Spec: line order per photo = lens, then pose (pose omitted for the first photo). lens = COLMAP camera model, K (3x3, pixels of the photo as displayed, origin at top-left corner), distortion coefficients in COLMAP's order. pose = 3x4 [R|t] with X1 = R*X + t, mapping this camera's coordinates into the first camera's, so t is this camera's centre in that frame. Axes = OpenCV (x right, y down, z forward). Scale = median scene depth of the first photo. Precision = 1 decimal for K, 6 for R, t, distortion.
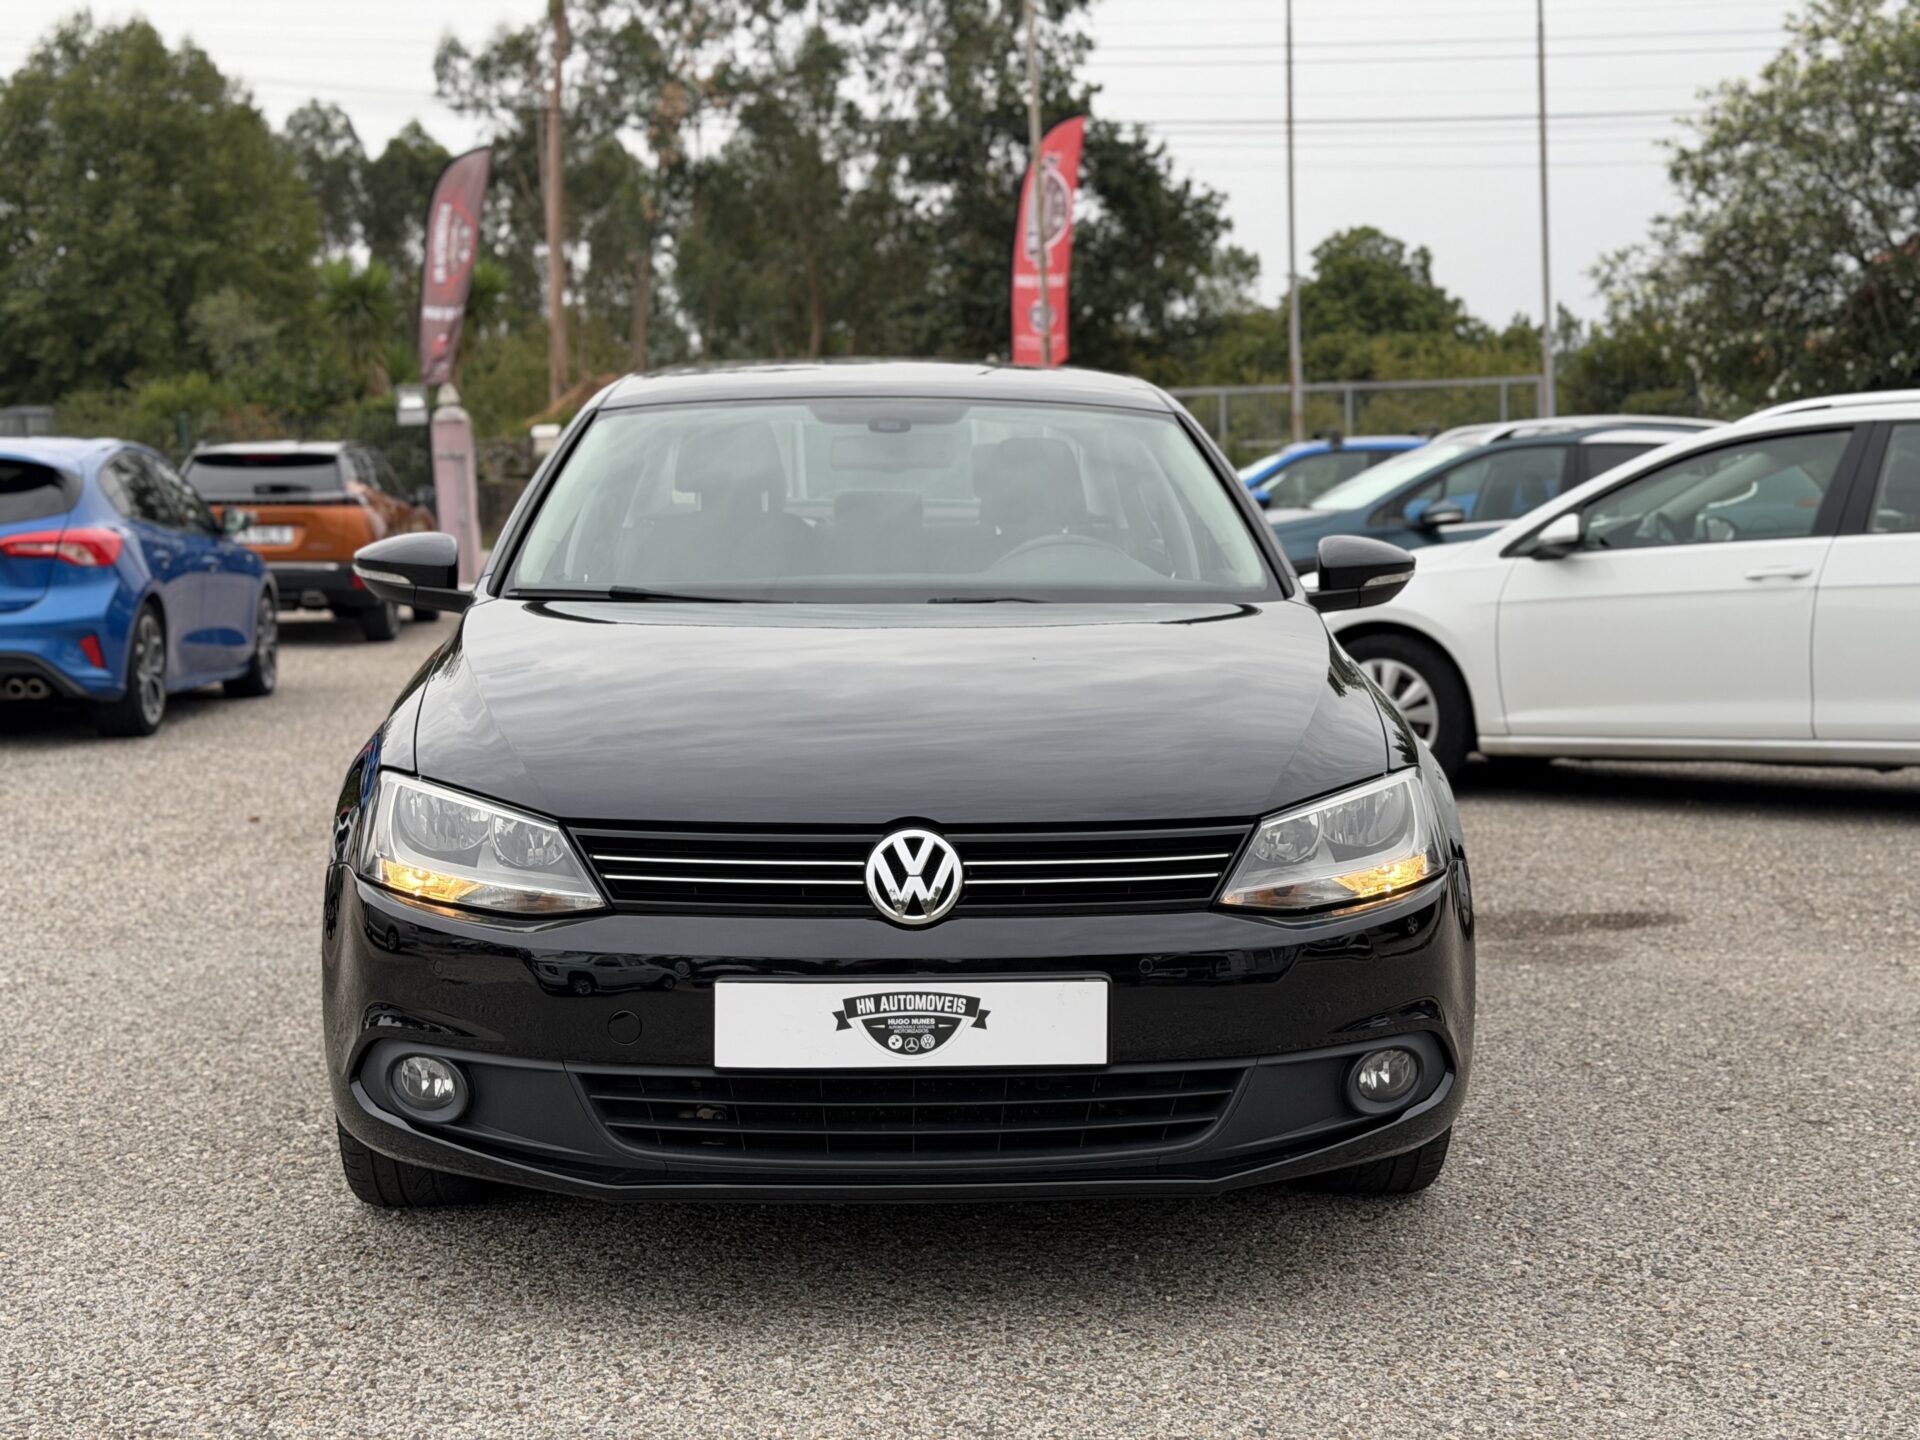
lens RADIAL K [[2614.4, 0, 960.0], [0, 2614.4, 720.0], [0, 0, 1]] dist [0.106303, -0.037047]
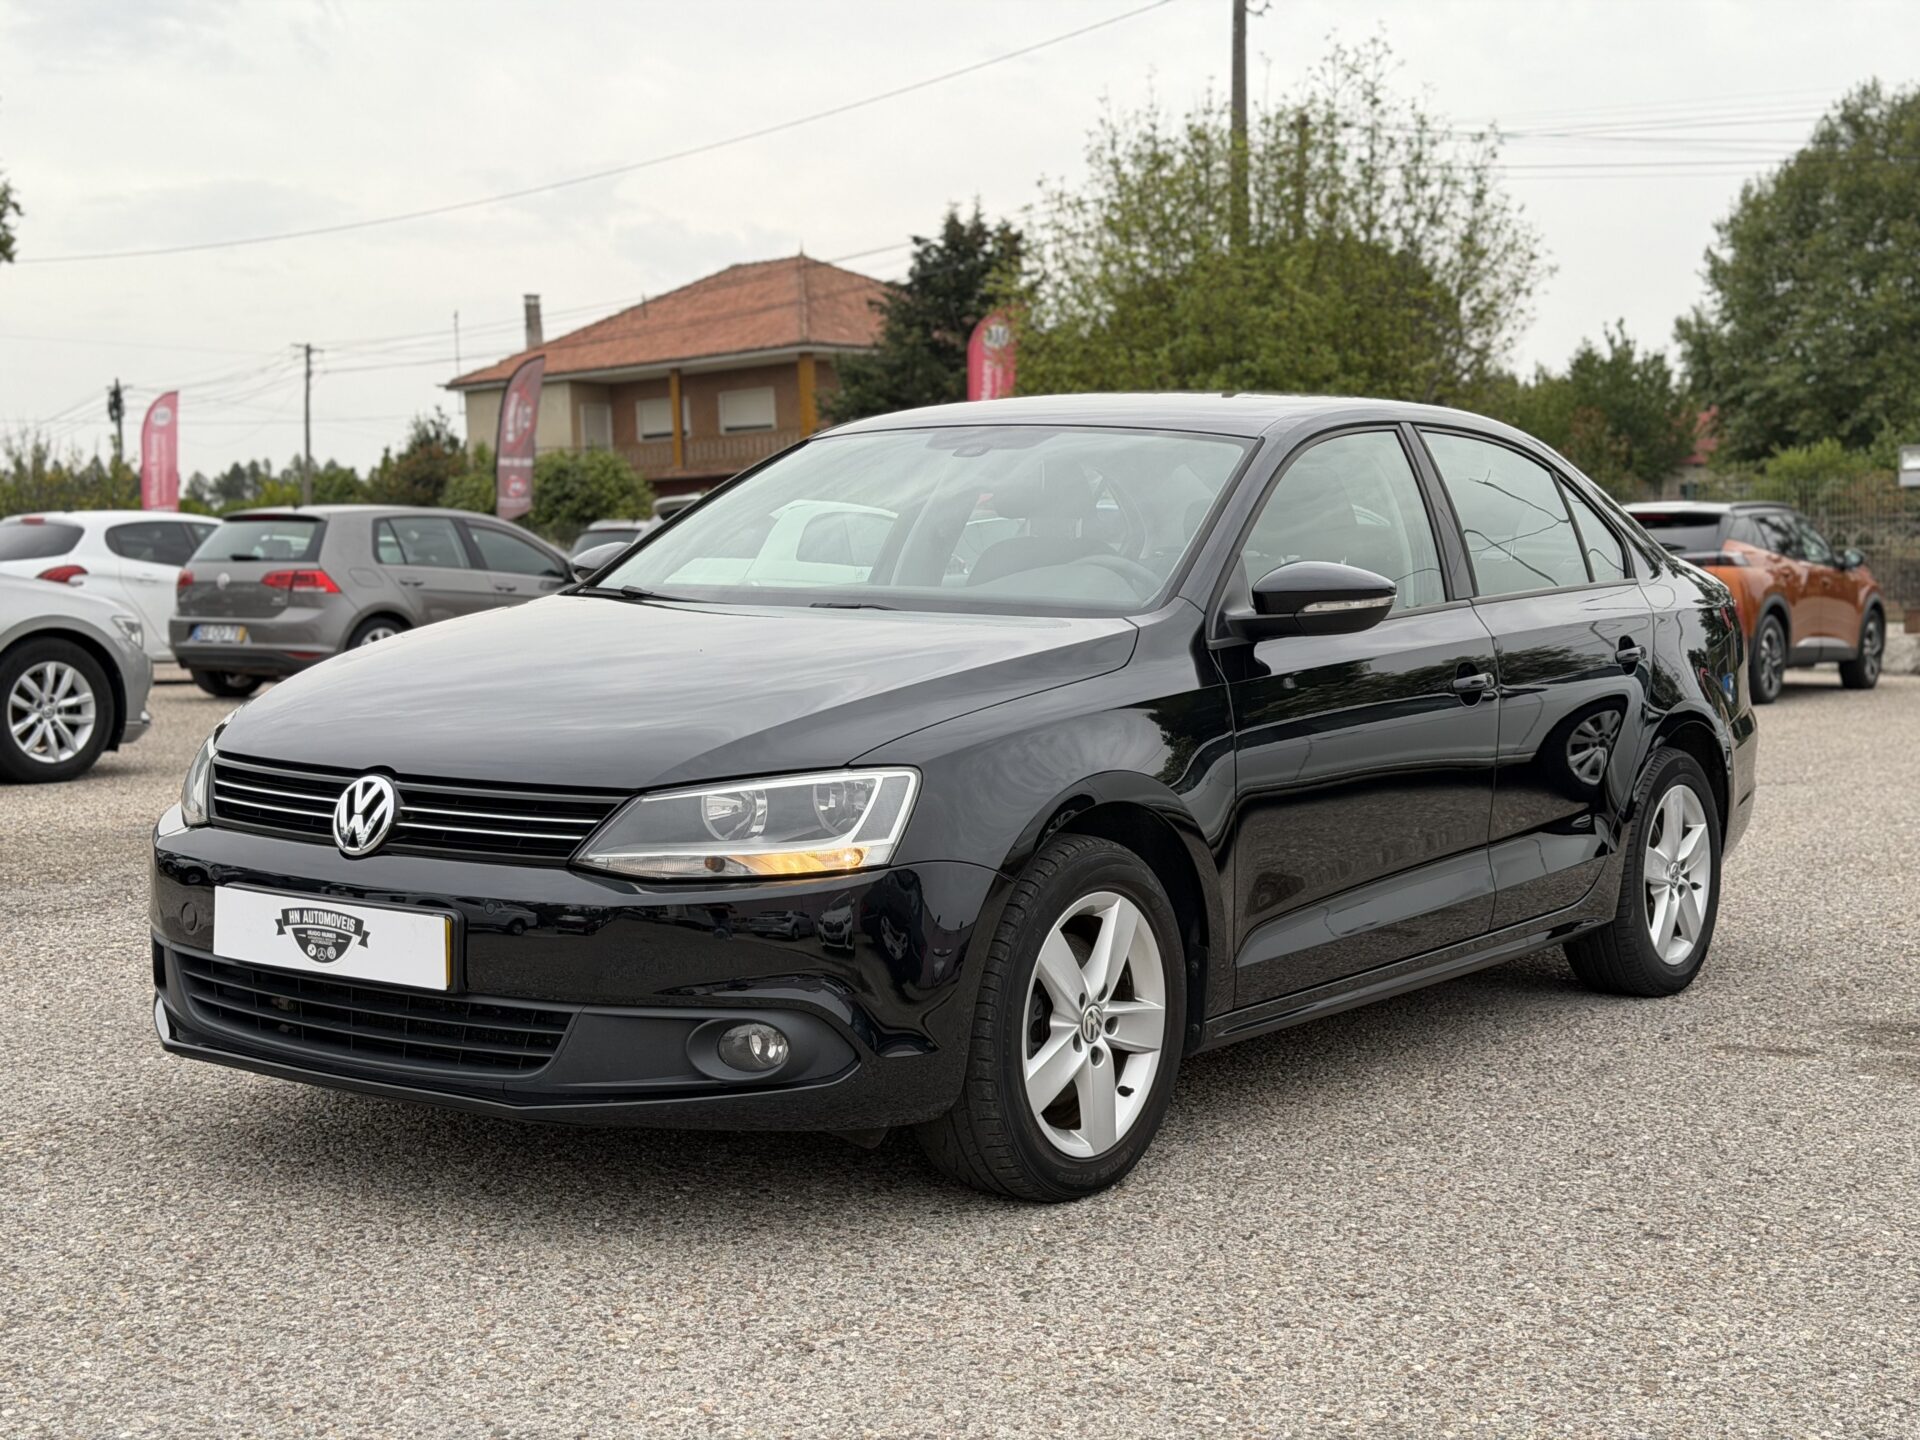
lens RADIAL K [[2614.4, 0, 960.0], [0, 2614.4, 720.0], [0, 0, 1]] dist [0.106303, -0.037047]
pose [[0.802391, 0.056865, -0.594083, 0.905783], [-0.072714, 0.997349, -0.002745, 0.001011], [0.592352, 0.045401, 0.804399, 0.208492]]
